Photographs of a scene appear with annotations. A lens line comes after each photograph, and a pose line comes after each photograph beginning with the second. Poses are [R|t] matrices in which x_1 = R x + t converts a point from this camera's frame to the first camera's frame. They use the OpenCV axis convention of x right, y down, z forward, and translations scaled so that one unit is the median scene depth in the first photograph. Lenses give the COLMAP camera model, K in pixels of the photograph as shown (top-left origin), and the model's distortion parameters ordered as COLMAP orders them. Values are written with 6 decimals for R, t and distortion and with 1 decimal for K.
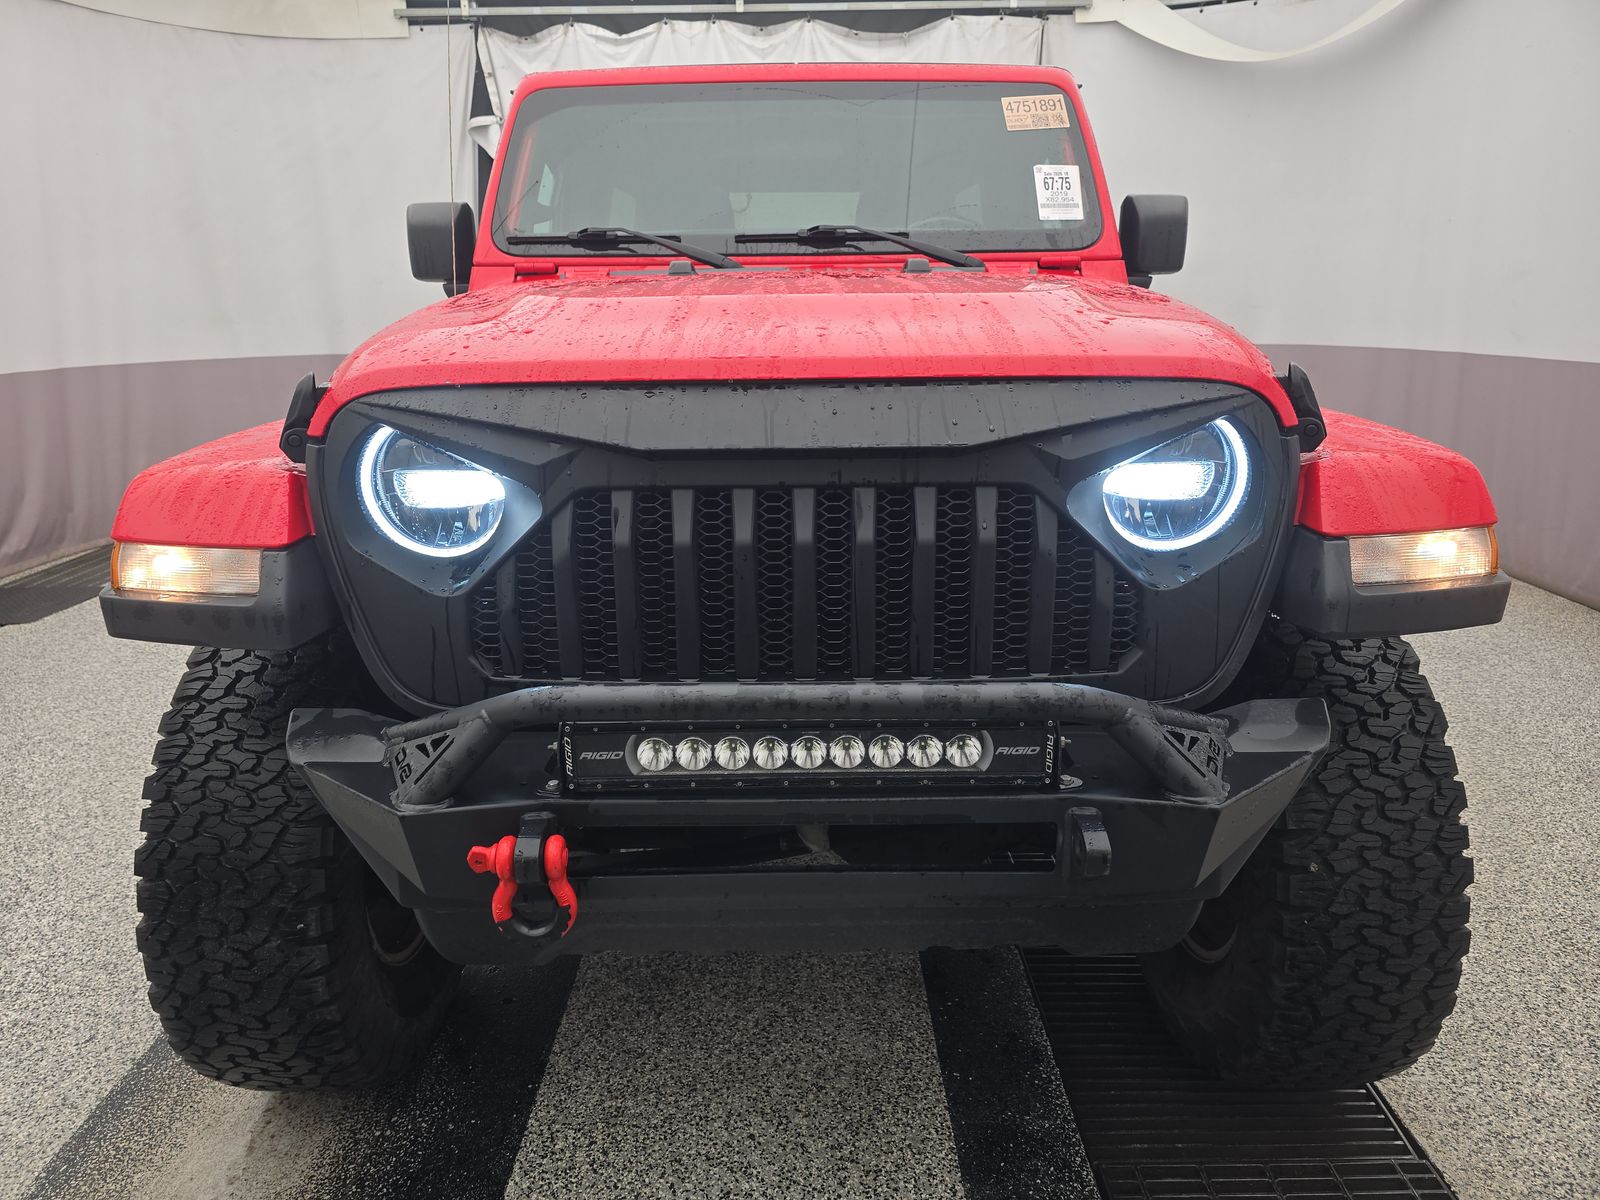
lens RADIAL K [[1076.6, 0, 800.7], [0, 1076.6, 586.6], [0, 0, 1]] dist [0.044263, -0.034261]
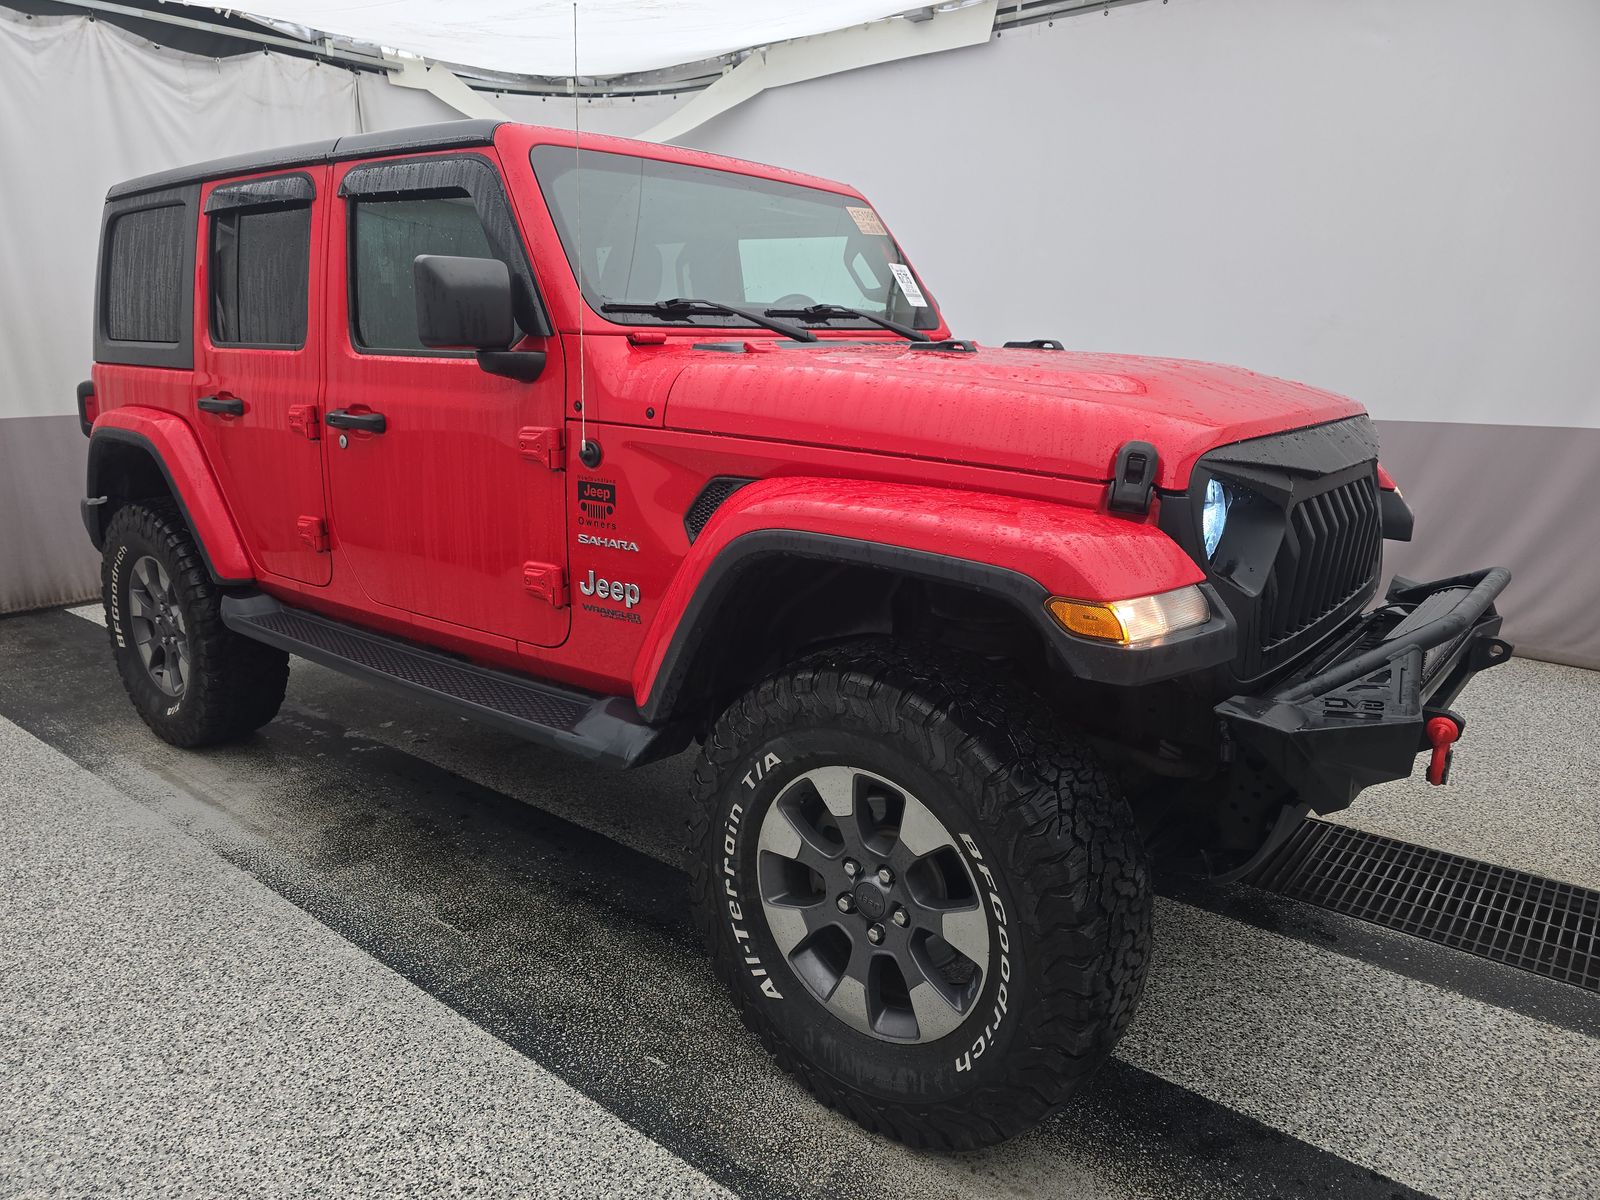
lens RADIAL K [[1065.4, 0, 800.0], [0, 1065.4, 600.0], [0, 0, 1]] dist [0.045142, -0.034148]
pose [[0.638462, -0.173194, 0.749913, -0.339367], [0.194555, 0.979026, 0.060468, -0.035764], [-0.744657, 0.107292, 0.658767, 0.109497]]
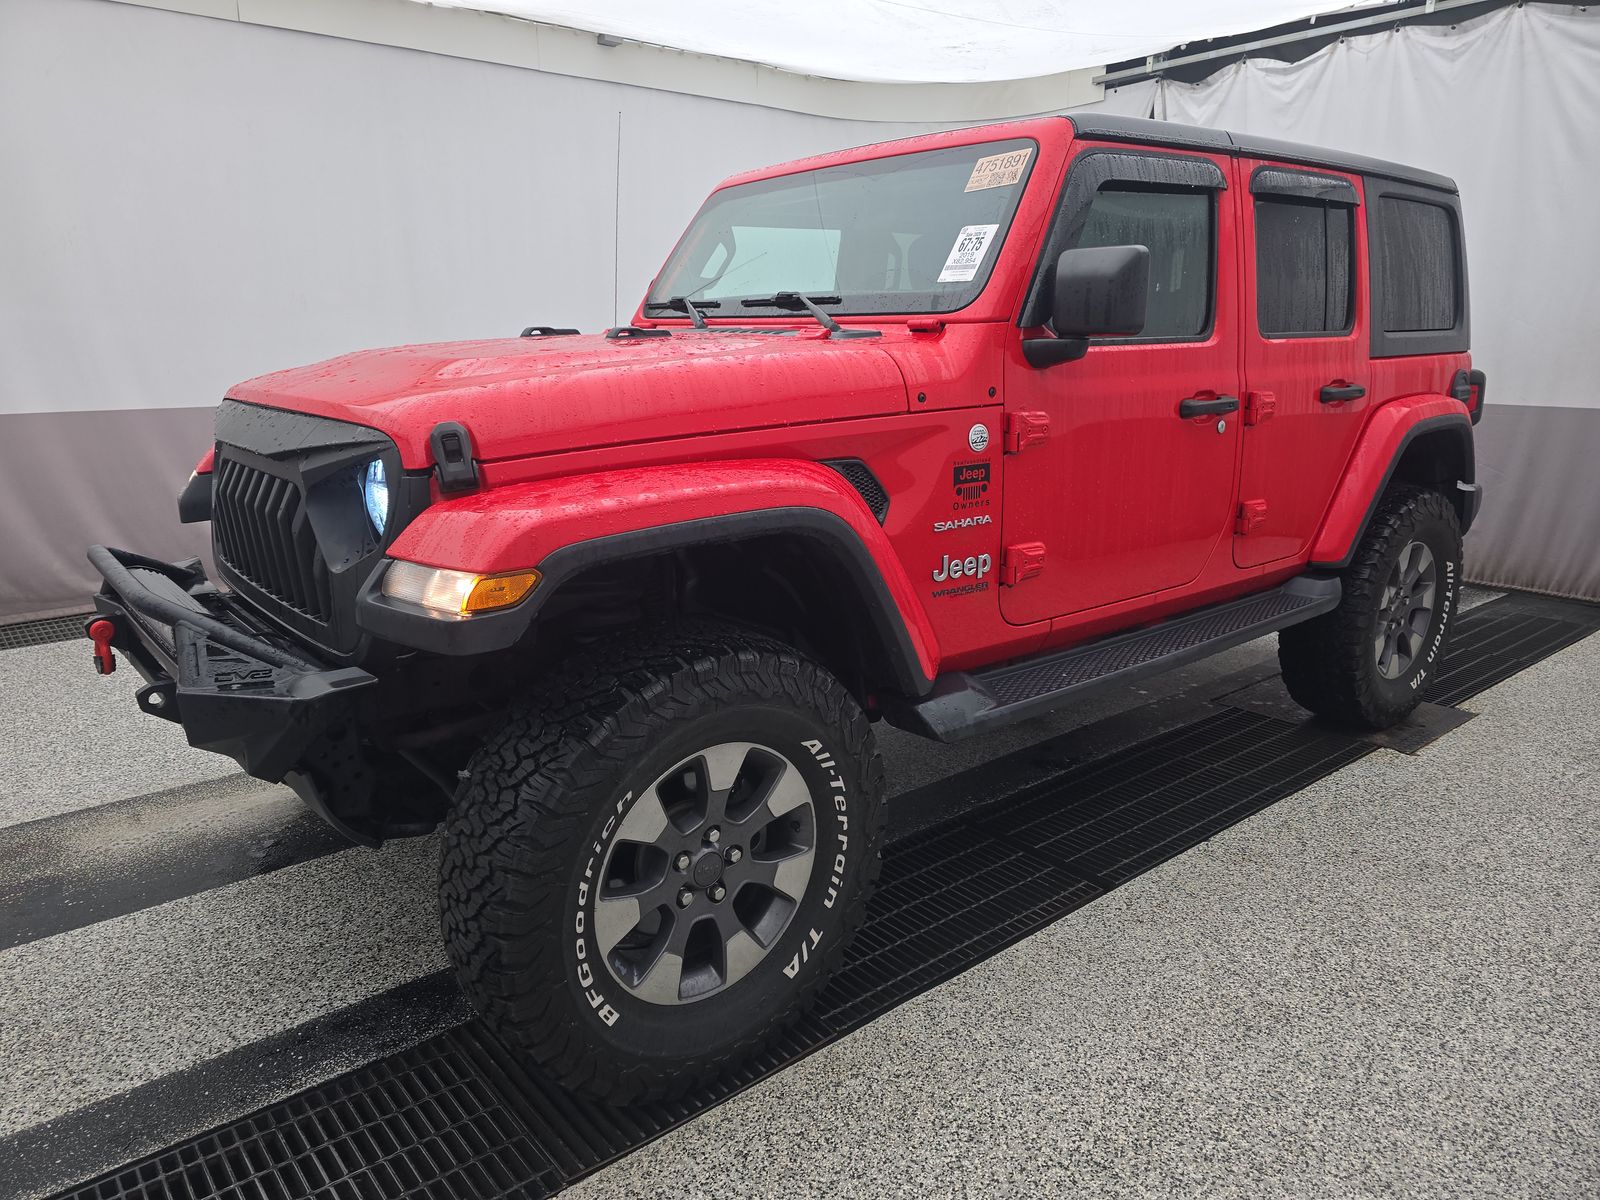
lens RADIAL K [[1076.6, 0, 800.7], [0, 1076.6, 586.6], [0, 0, 1]] dist [0.044263, -0.034261]
pose [[0.637924, 0.188565, -0.746656, 0.356822], [-0.206415, 0.975949, 0.070116, -0.040833], [0.741920, 0.109392, 0.661504, 0.104352]]
